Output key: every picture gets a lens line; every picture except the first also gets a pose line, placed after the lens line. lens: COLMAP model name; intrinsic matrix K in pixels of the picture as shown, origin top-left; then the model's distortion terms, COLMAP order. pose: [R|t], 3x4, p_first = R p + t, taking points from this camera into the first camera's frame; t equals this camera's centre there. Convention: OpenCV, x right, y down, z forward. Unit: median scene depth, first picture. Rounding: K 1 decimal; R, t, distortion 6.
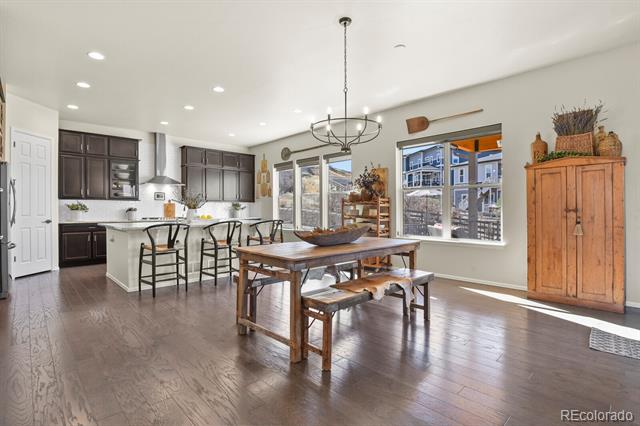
lens RADIAL K [[312.4, 0, 321.5], [0, 312.4, 210.3], [0, 0, 1]] dist [-0.017168, -0.001967]
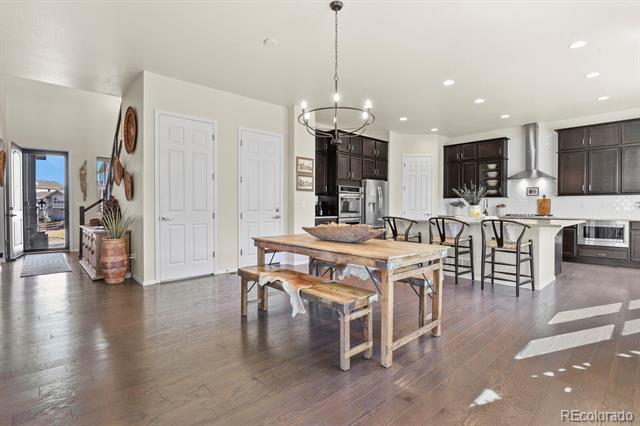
lens RADIAL K [[312.4, 0, 323.5], [0, 312.4, 211.2], [0, 0, 1]] dist [-0.017168, -0.001967]
pose [[-0.024946, 0.013966, -0.999591, 0.411514], [-0.003056, 0.999897, 0.014047, 0.001808], [0.999684, 0.003405, -0.024900, 0.397083]]
